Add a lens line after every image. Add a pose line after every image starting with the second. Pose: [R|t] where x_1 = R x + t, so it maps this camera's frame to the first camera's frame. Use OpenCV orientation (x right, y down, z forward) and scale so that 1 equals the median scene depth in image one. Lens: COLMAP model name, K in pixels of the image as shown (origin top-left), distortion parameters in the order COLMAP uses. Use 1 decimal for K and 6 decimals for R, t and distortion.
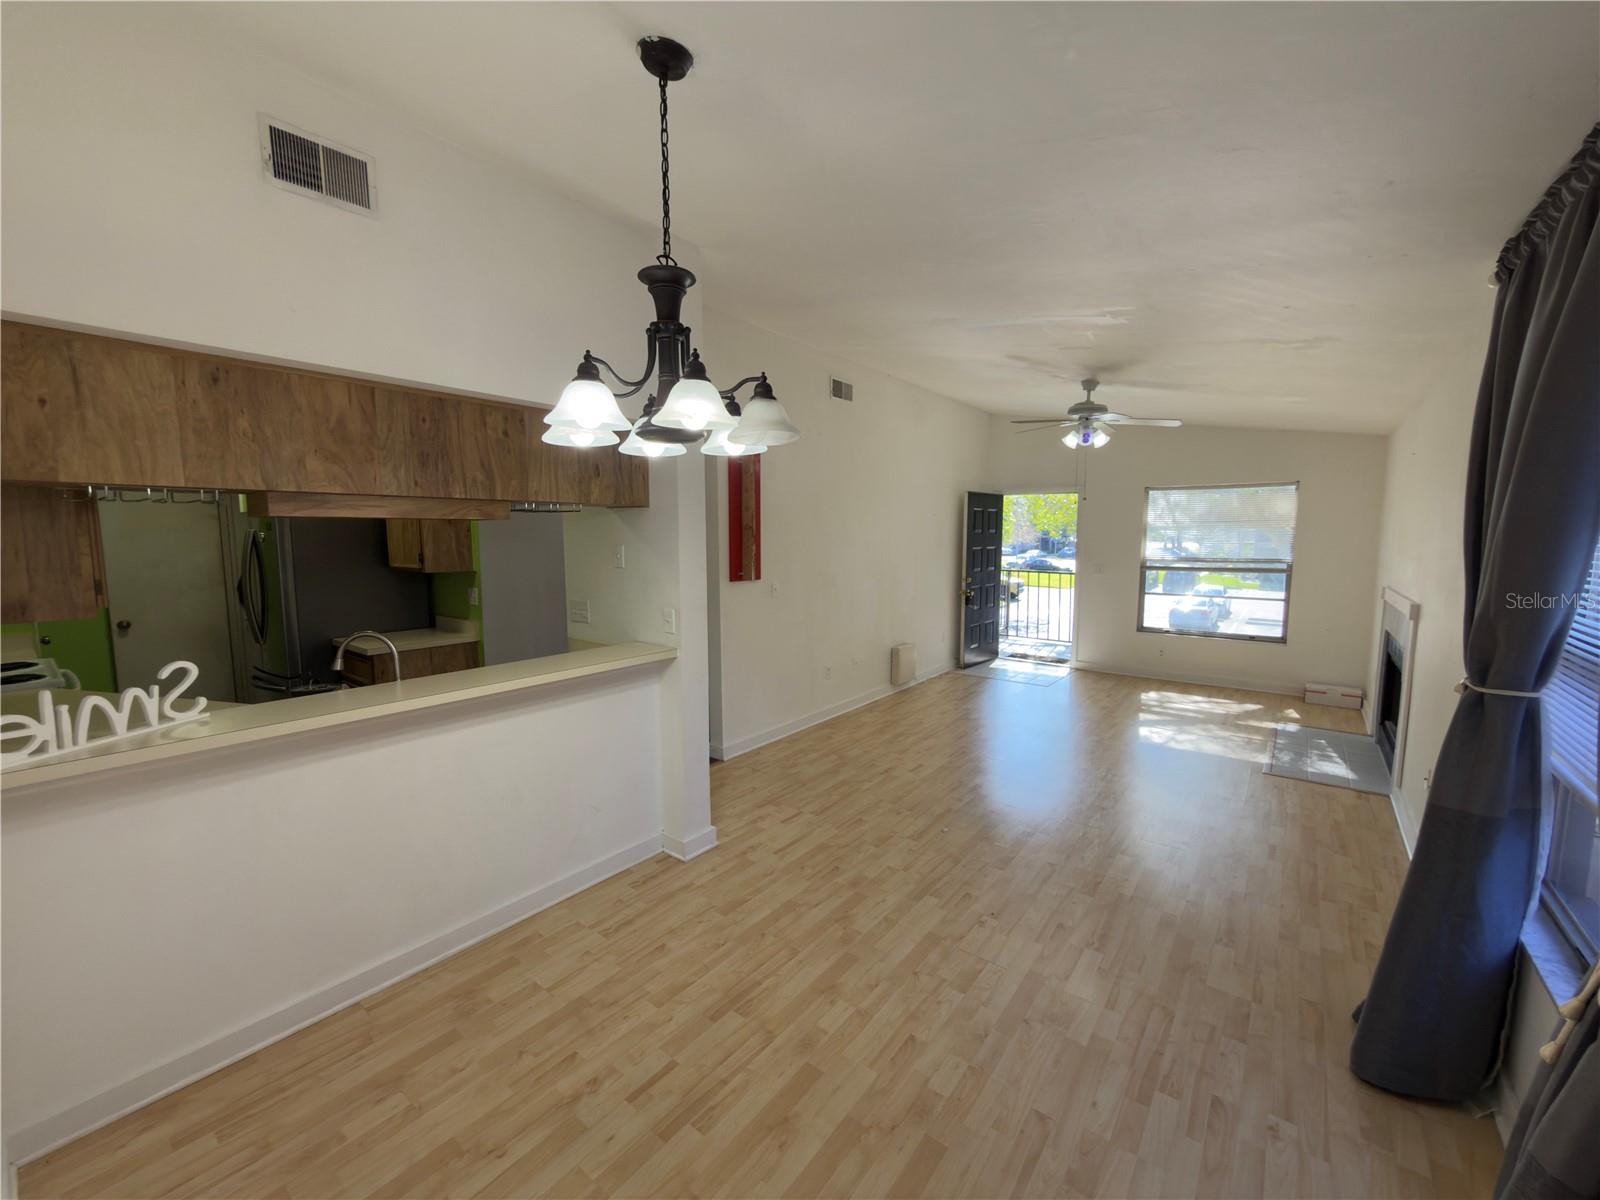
lens RADIAL K [[638.9, 0, 803.4], [0, 638.9, 606.2], [0, 0, 1]] dist [-0.001033, 0.000720]
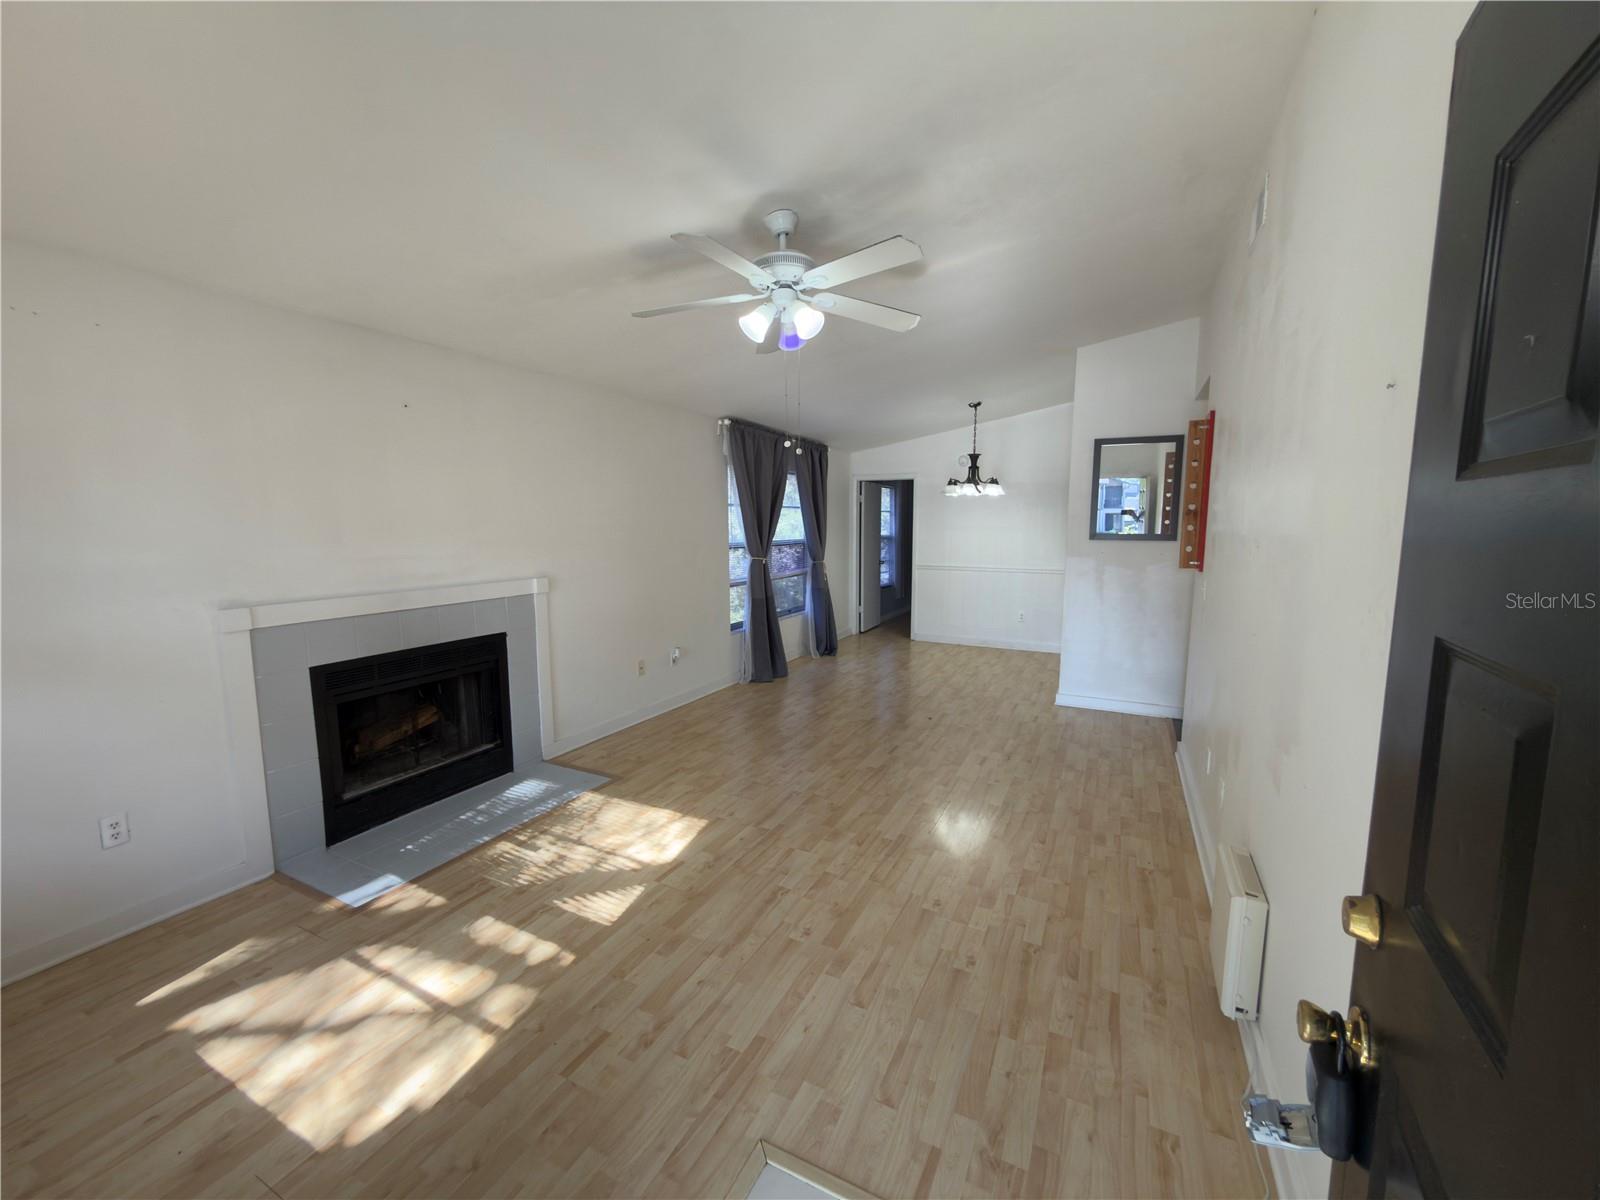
lens RADIAL K [[638.9, 0, 802.9], [0, 638.9, 591.7], [0, 0, 1]] dist [-0.001033, 0.000720]
pose [[-0.980522, 0.017832, -0.195599, 1.131829], [-0.026086, 0.975225, 0.219672, -0.354368], [0.194671, 0.220496, -0.955764, 3.279898]]
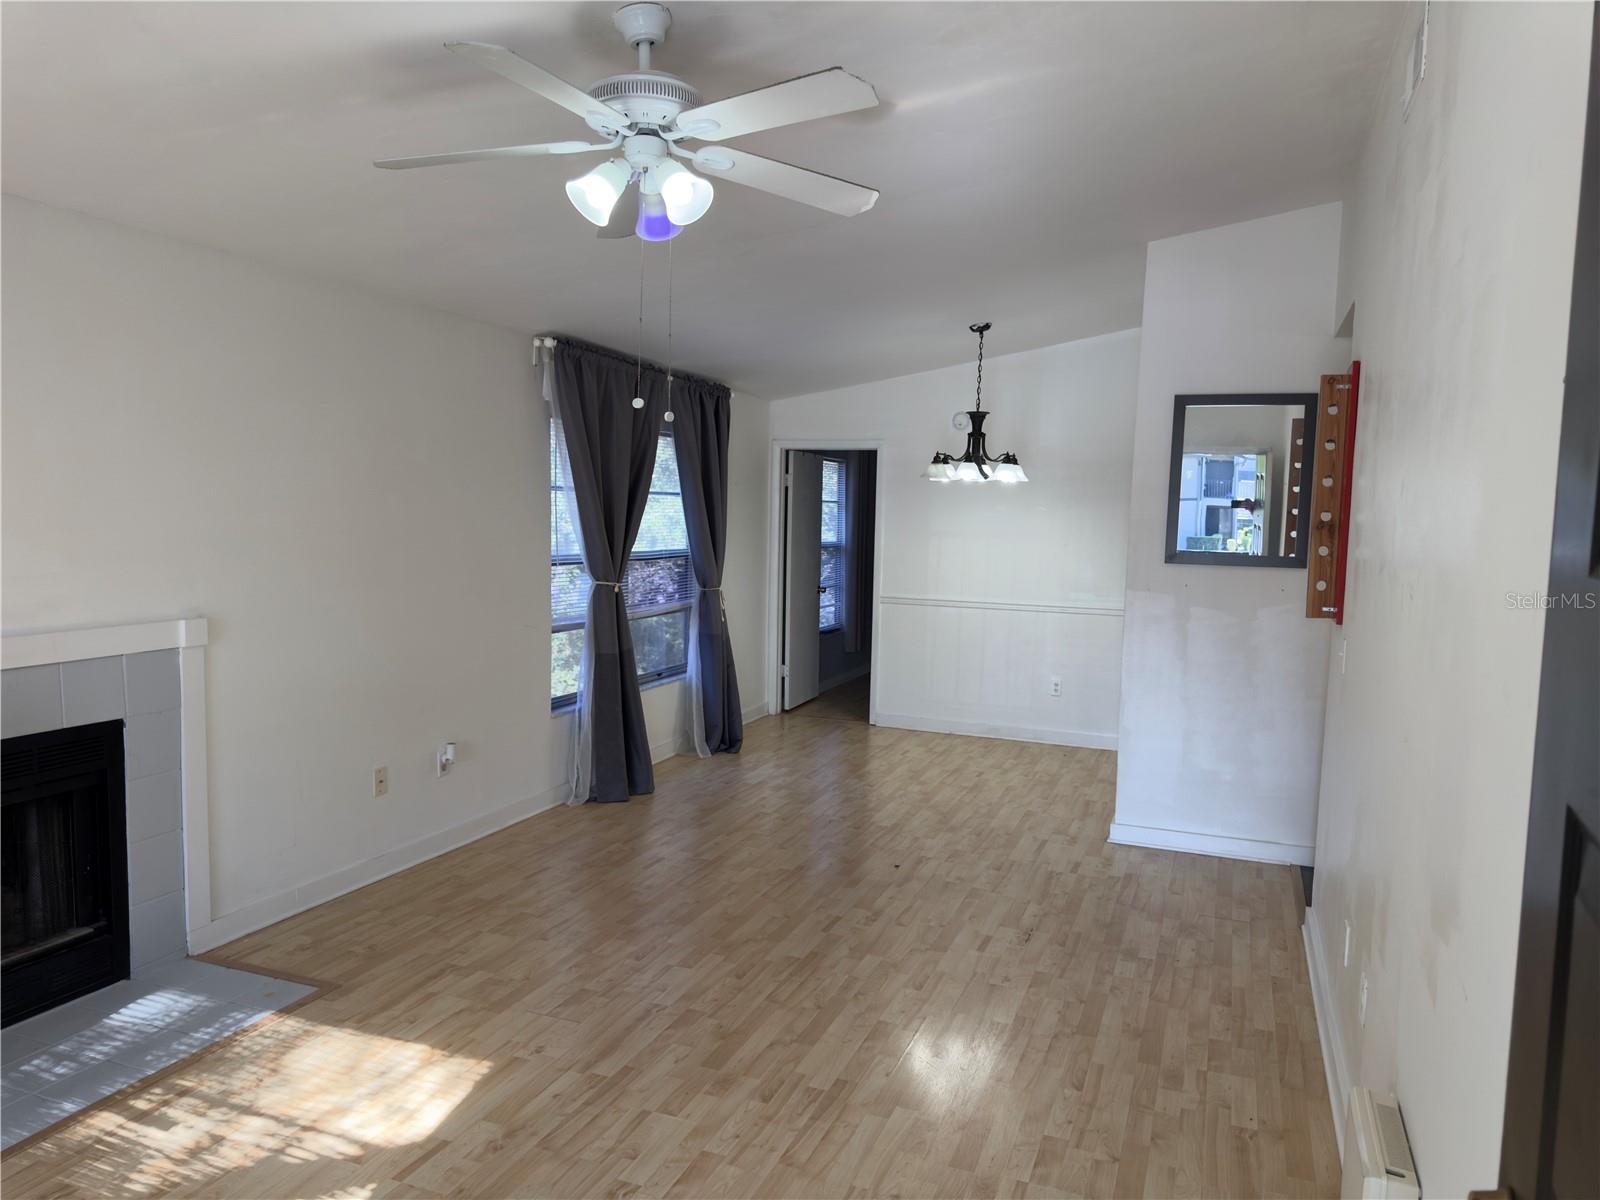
lens RADIAL K [[1124.5, 0, 799.4], [0, 1124.5, 599.5], [0, 0, 1]] dist [0.043559, -0.048883]
pose [[-0.956644, -0.003406, -0.291239, 1.121240], [-0.059867, 0.980880, 0.185175, -0.382413], [0.285040, 0.194582, -0.938557, 3.302652]]
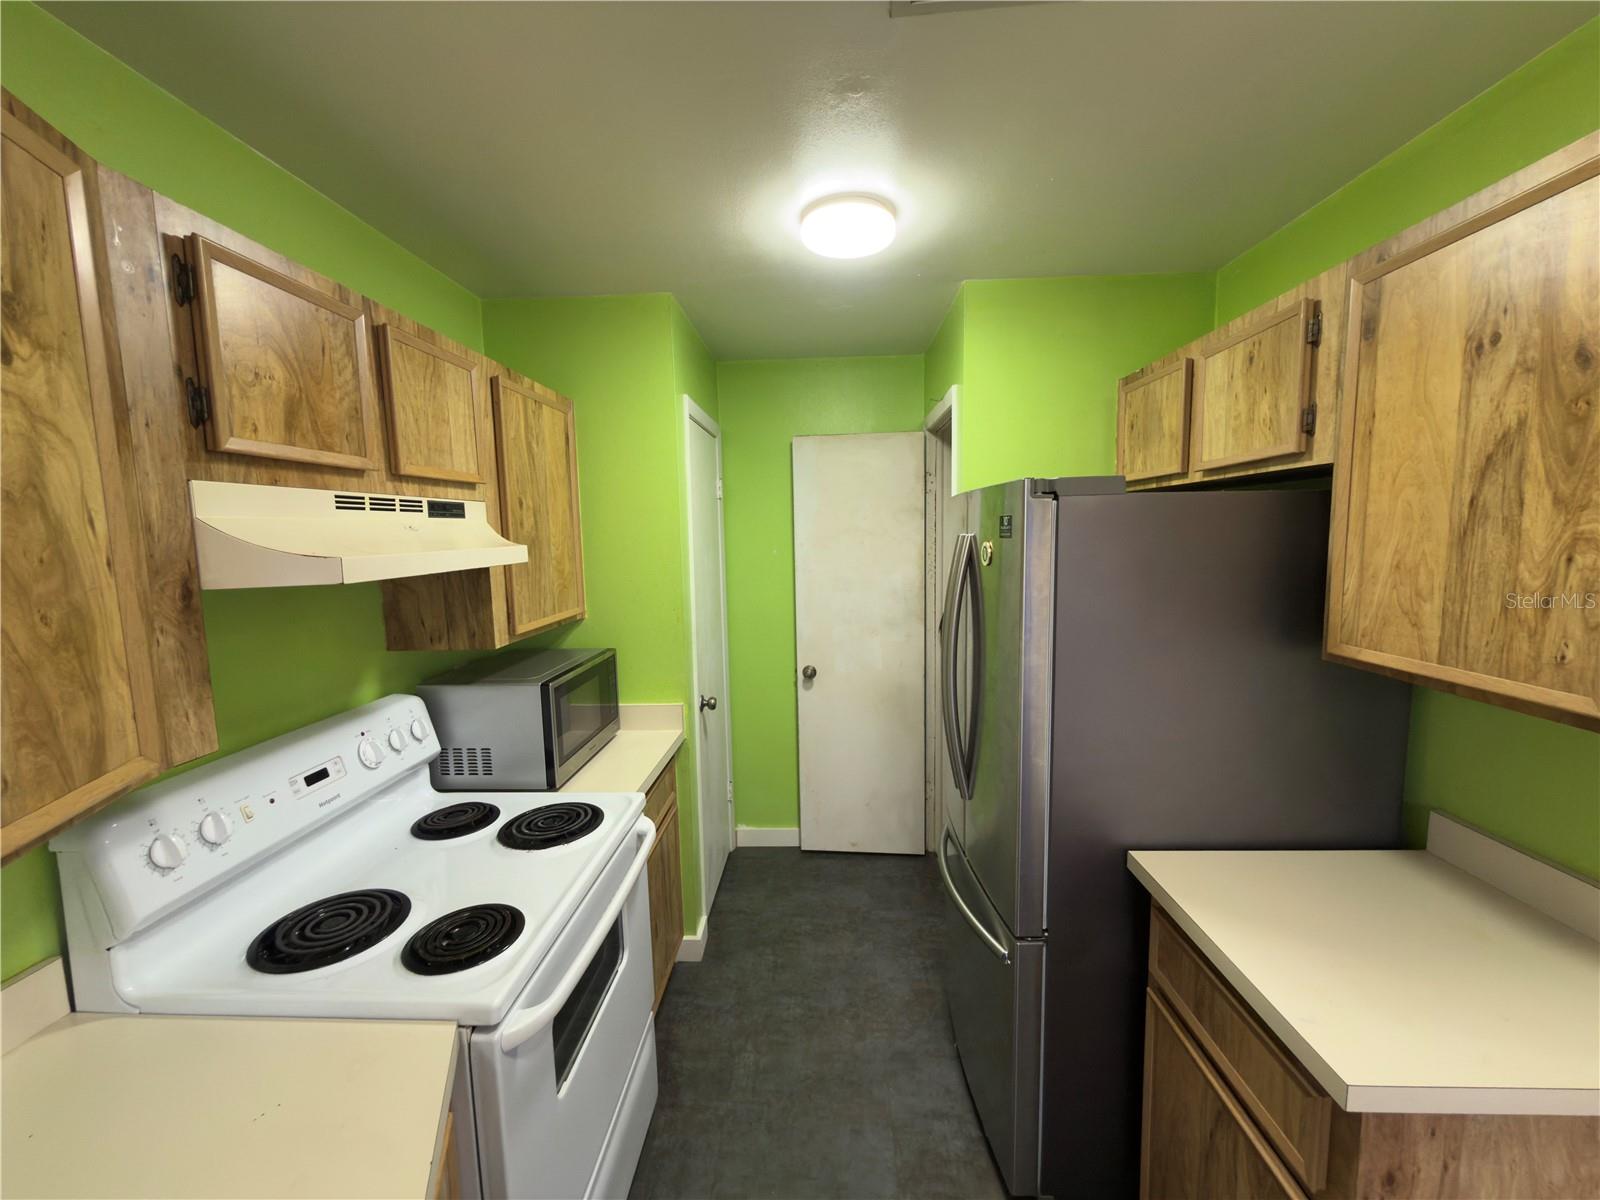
lens RADIAL K [[638.9, 0, 802.1], [0, 638.9, 600.7], [0, 0, 1]] dist [-0.001033, 0.000720]
pose [[0.582343, 0.076705, -0.809316, -0.963691], [-0.072832, 0.996458, 0.042036, -0.142672], [0.809674, 0.034465, 0.585867, 1.098218]]
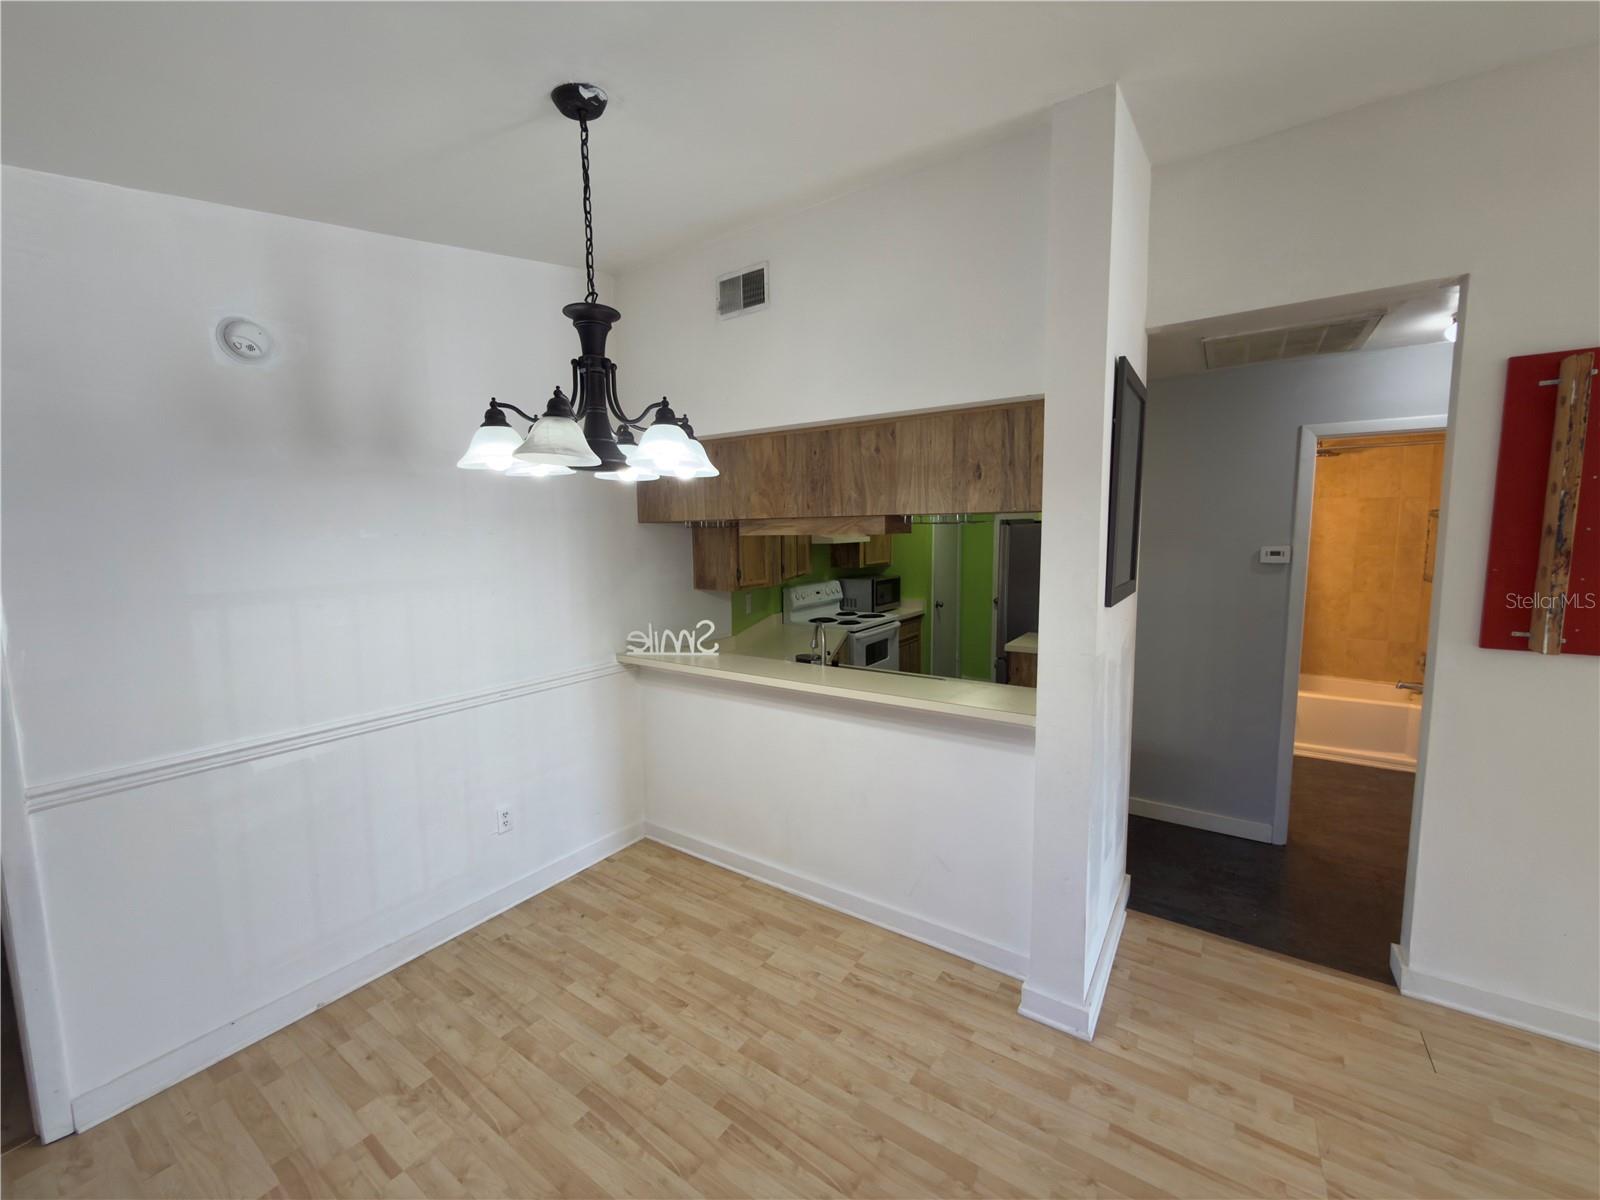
lens RADIAL K [[638.9, 0, 801.1], [0, 638.9, 606.1], [0, 0, 1]] dist [-0.001033, 0.000720]
pose [[0.065808, 0.115292, -0.991149, 0.583790], [-0.102394, 0.988839, 0.108225, -0.127438], [0.992565, 0.094366, 0.076879, 0.860316]]
